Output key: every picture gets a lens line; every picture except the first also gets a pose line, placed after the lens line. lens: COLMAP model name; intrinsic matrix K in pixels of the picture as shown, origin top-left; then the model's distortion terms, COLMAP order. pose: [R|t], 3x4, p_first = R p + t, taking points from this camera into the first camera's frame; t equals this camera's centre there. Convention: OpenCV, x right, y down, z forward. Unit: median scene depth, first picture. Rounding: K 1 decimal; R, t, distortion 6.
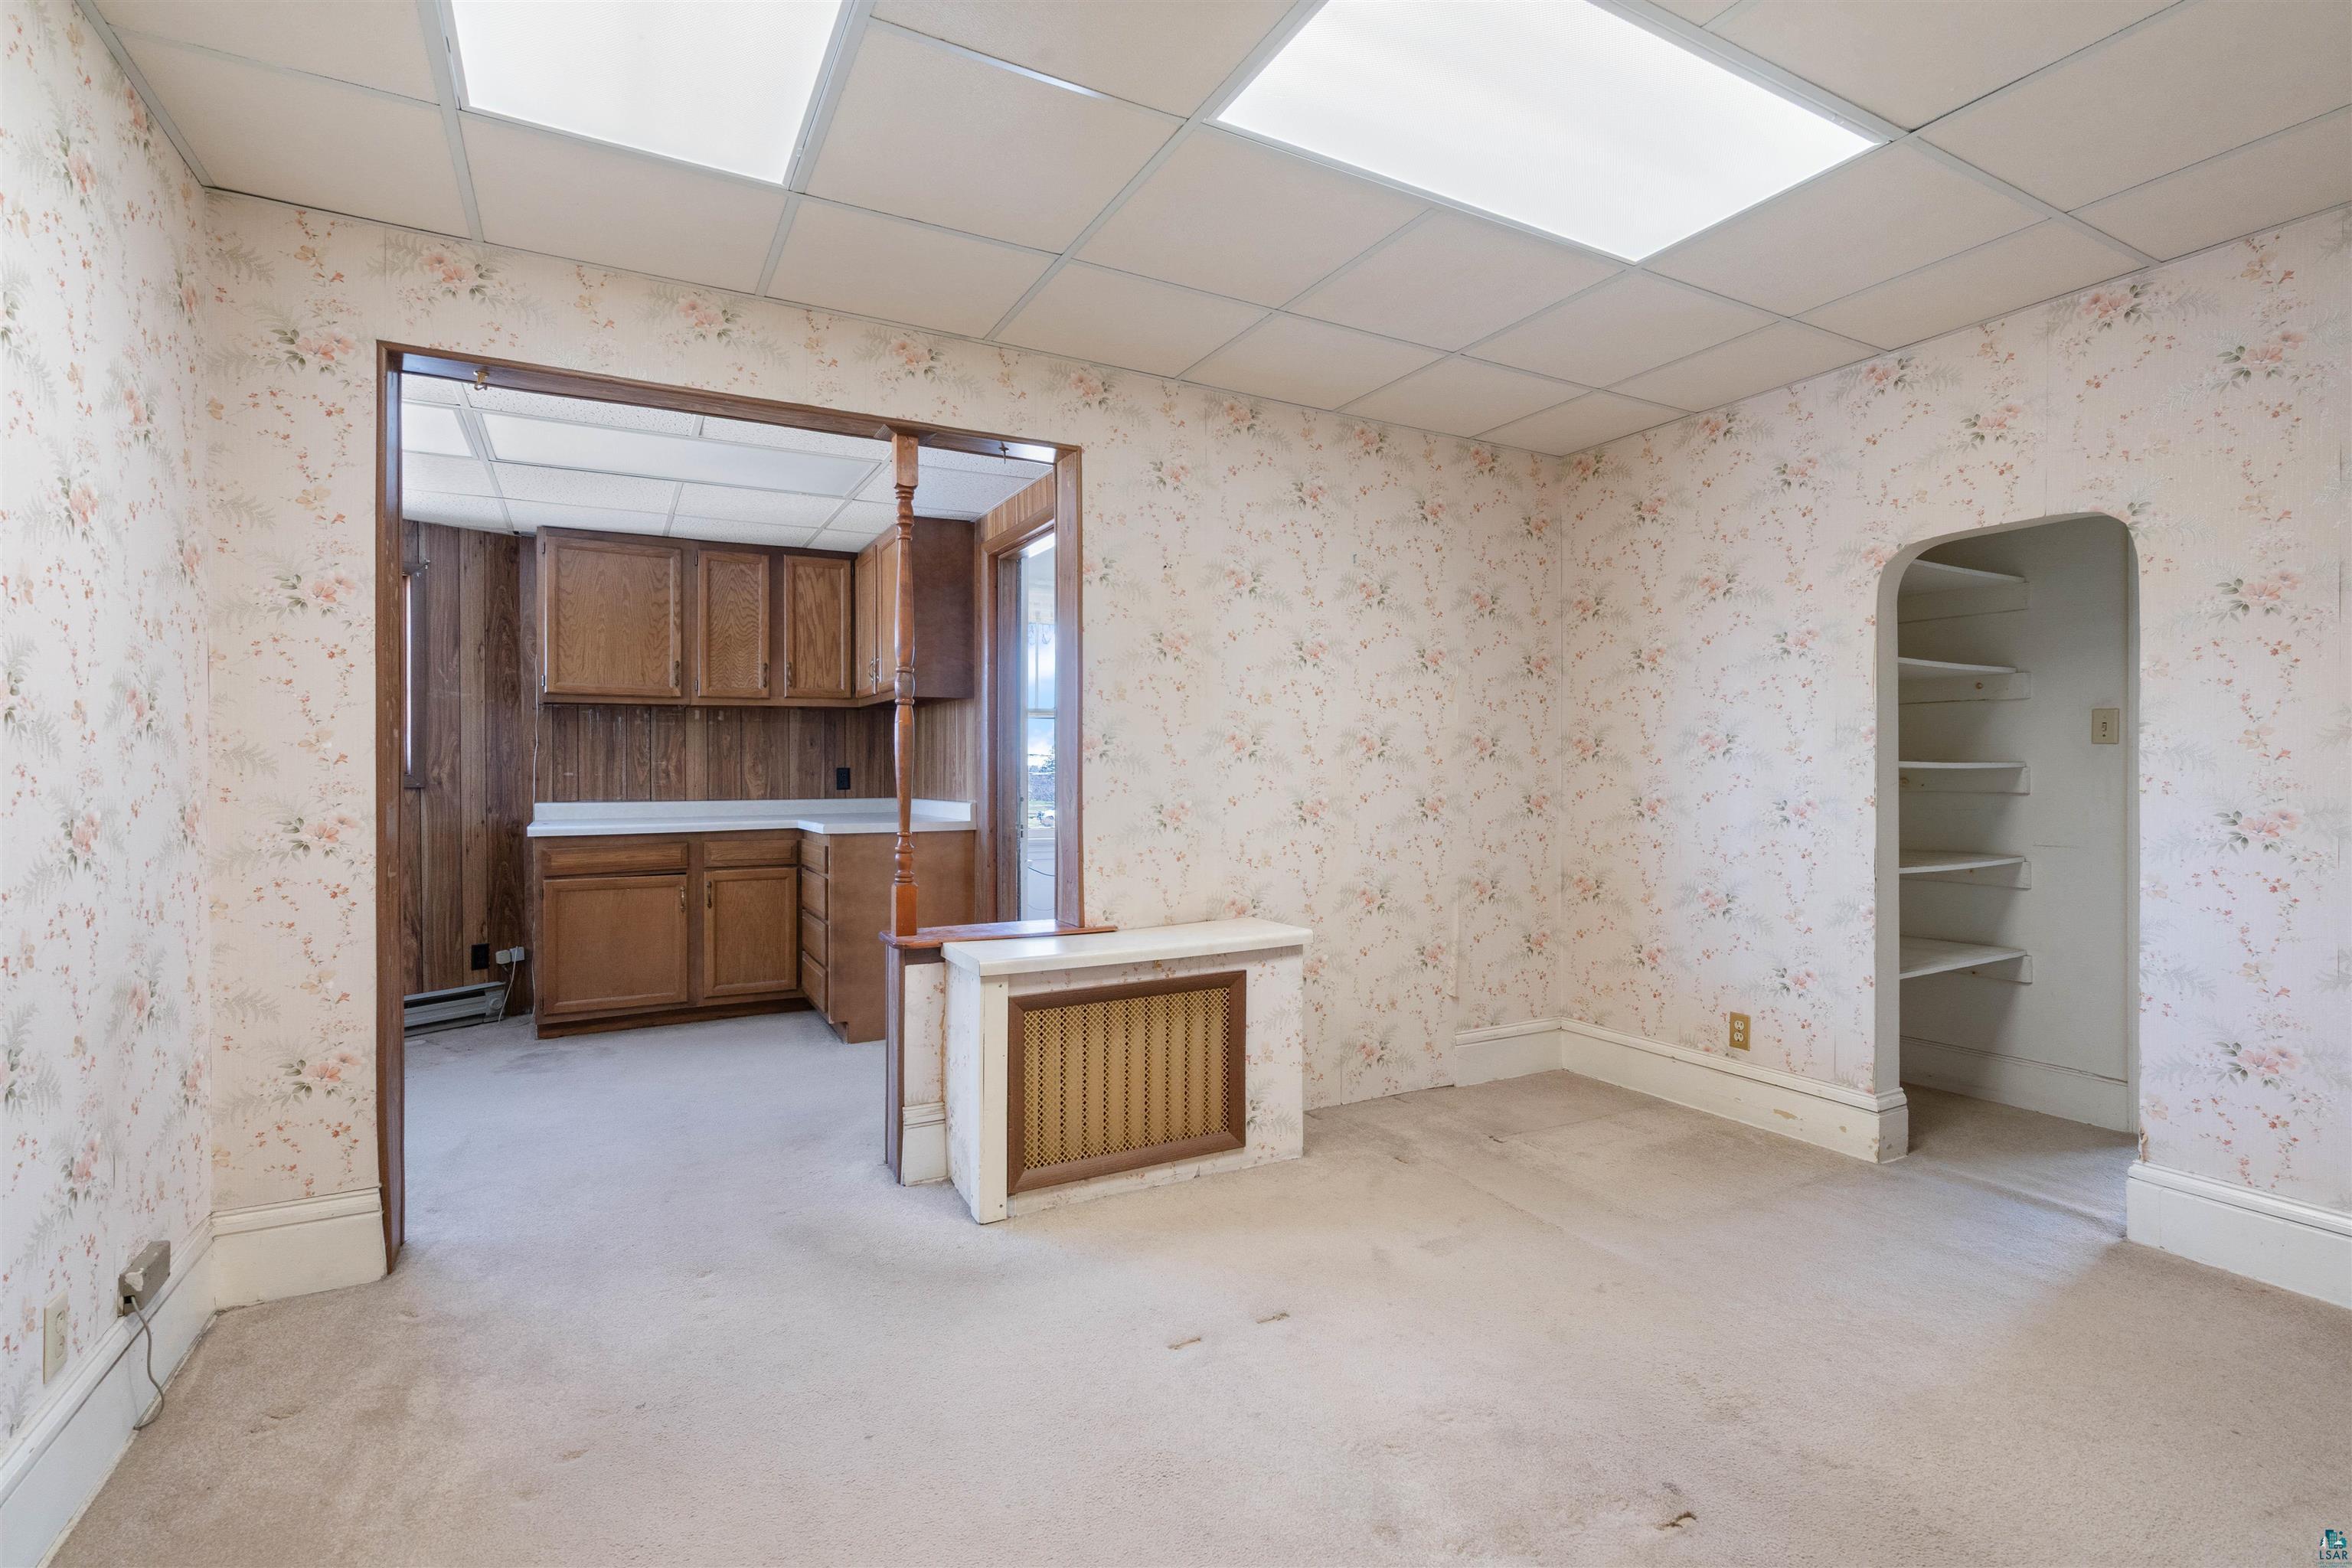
lens RADIAL K [[1083.1, 0, 1182.4], [0, 1083.1, 776.3], [0, 0, 1]] dist [0.000251, 0.001388]
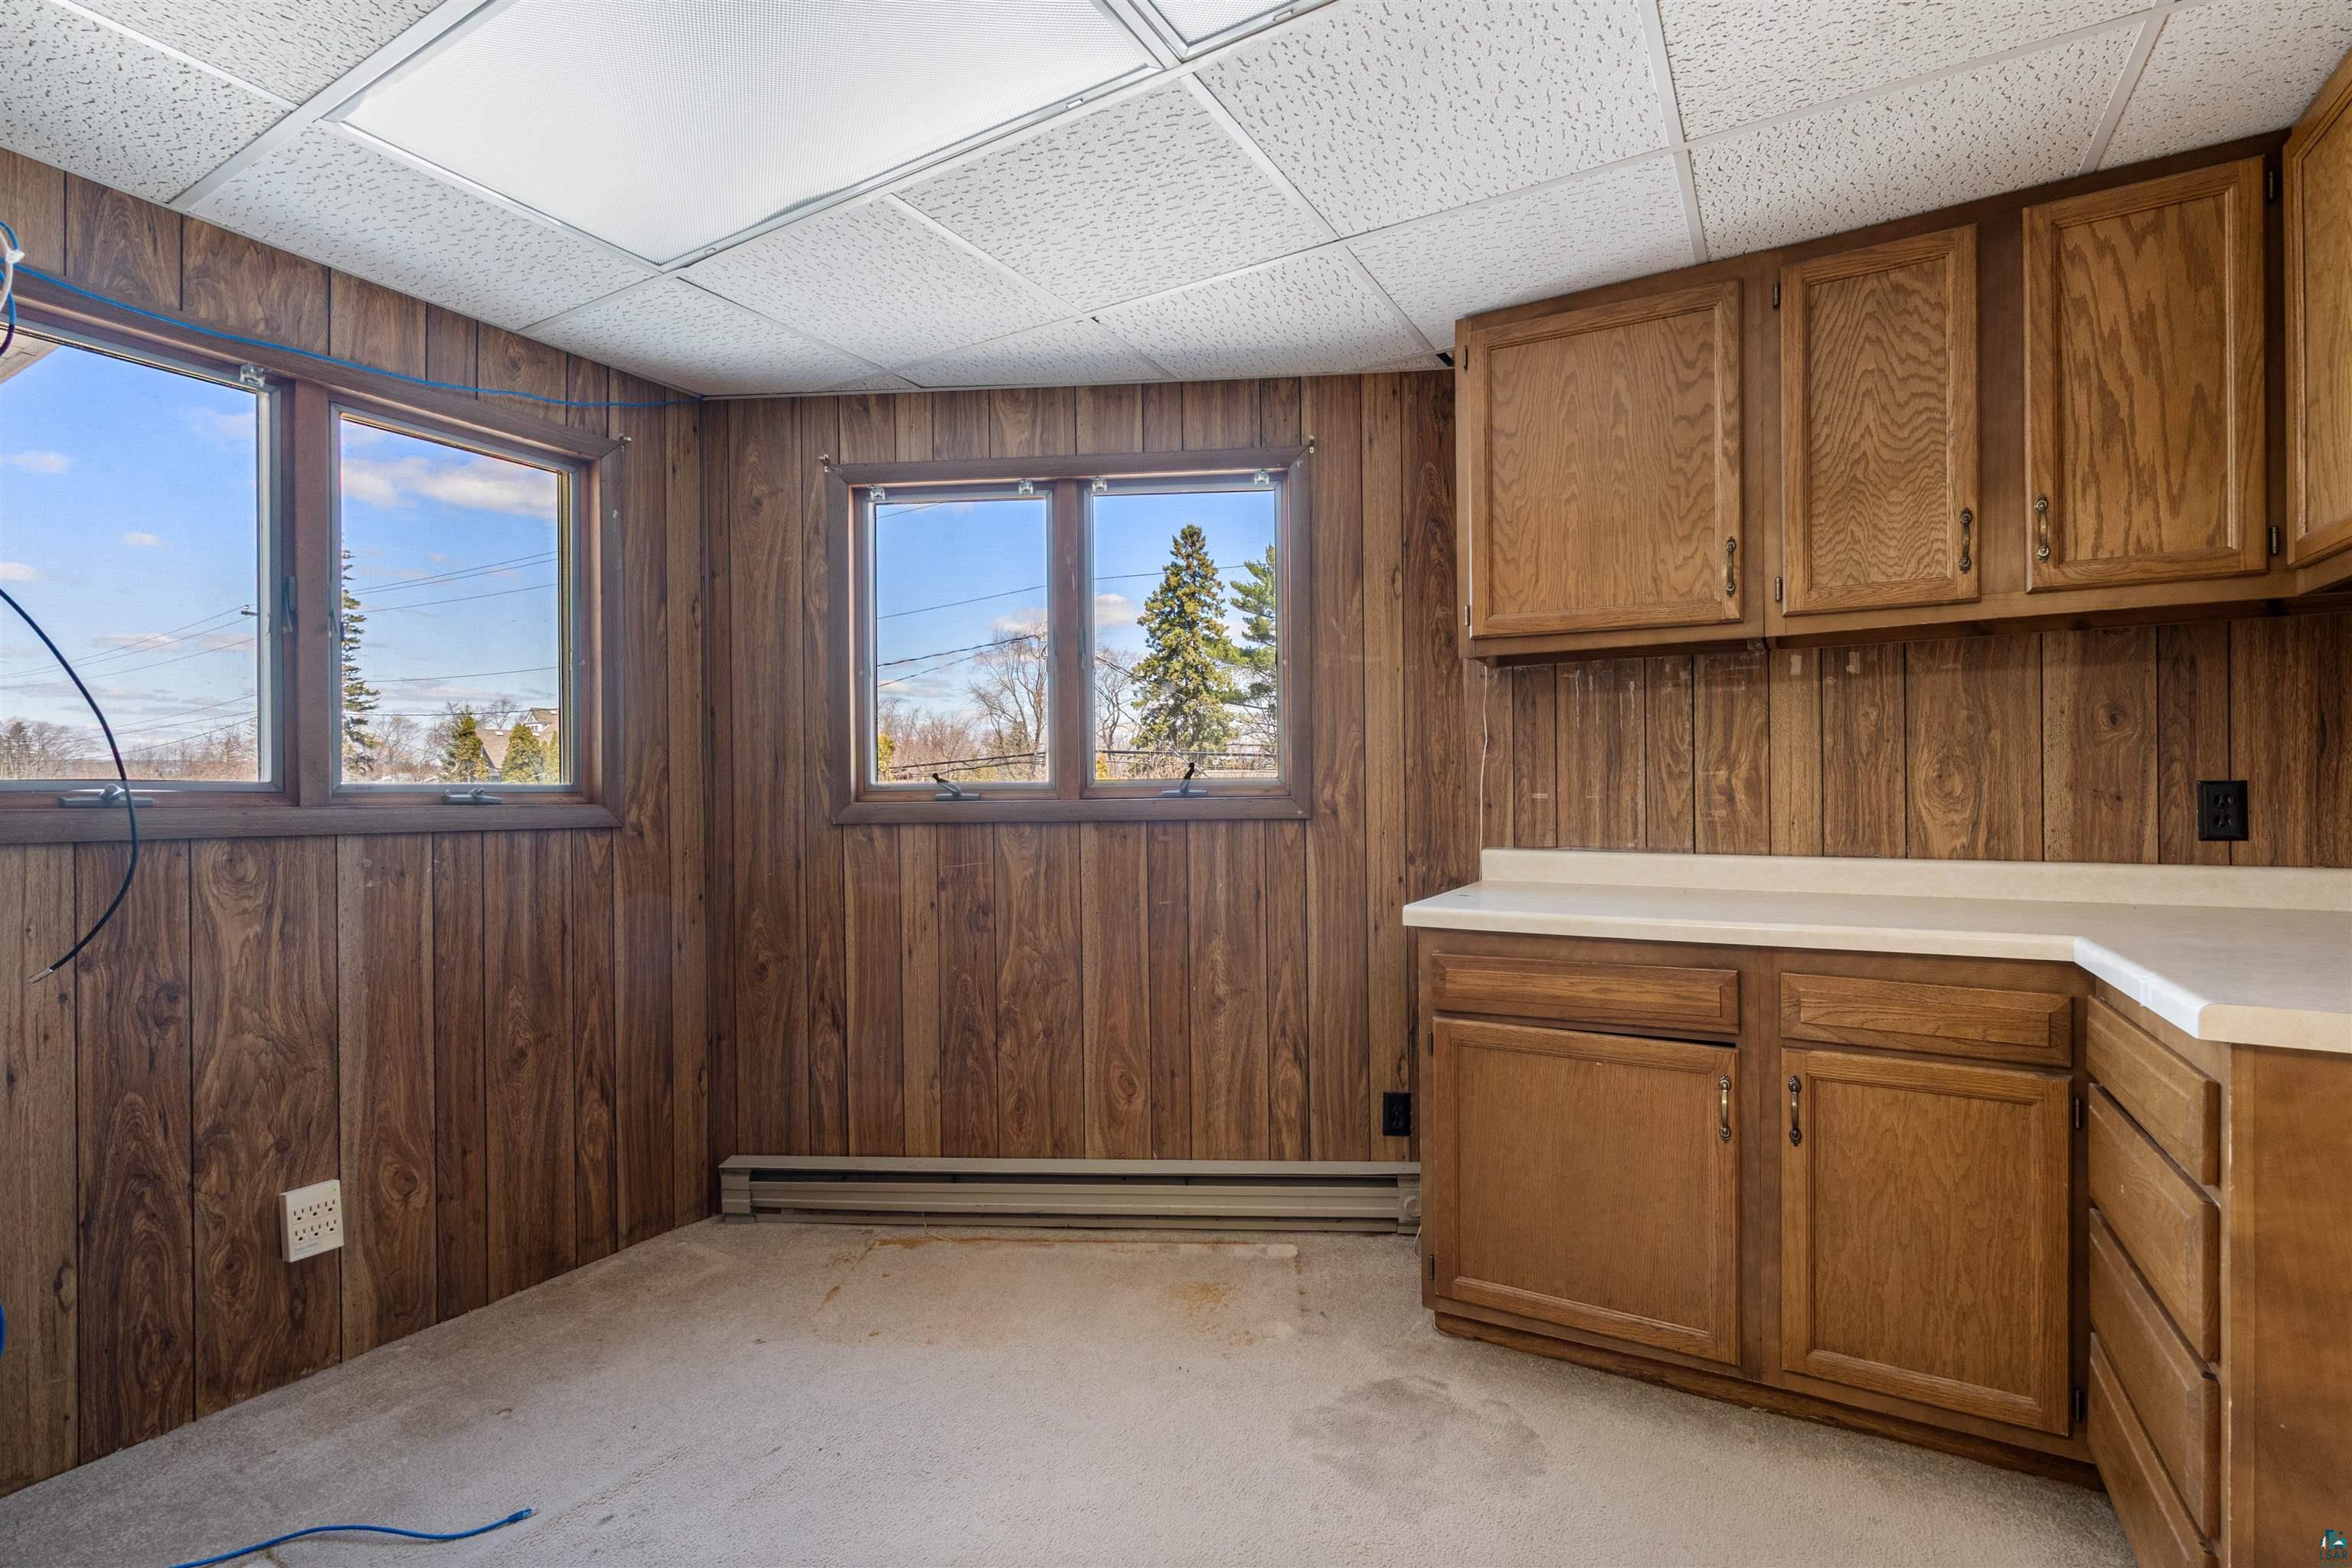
lens RADIAL K [[1083.1, 0, 1178.6], [0, 1083.1, 782.8], [0, 0, 1]] dist [0.000251, 0.001388]
pose [[0.518494, -0.004280, -0.855070, -0.210126], [0.000488, 0.999989, -0.004709, -0.006229], [0.855081, 0.002024, 0.518490, 0.585942]]
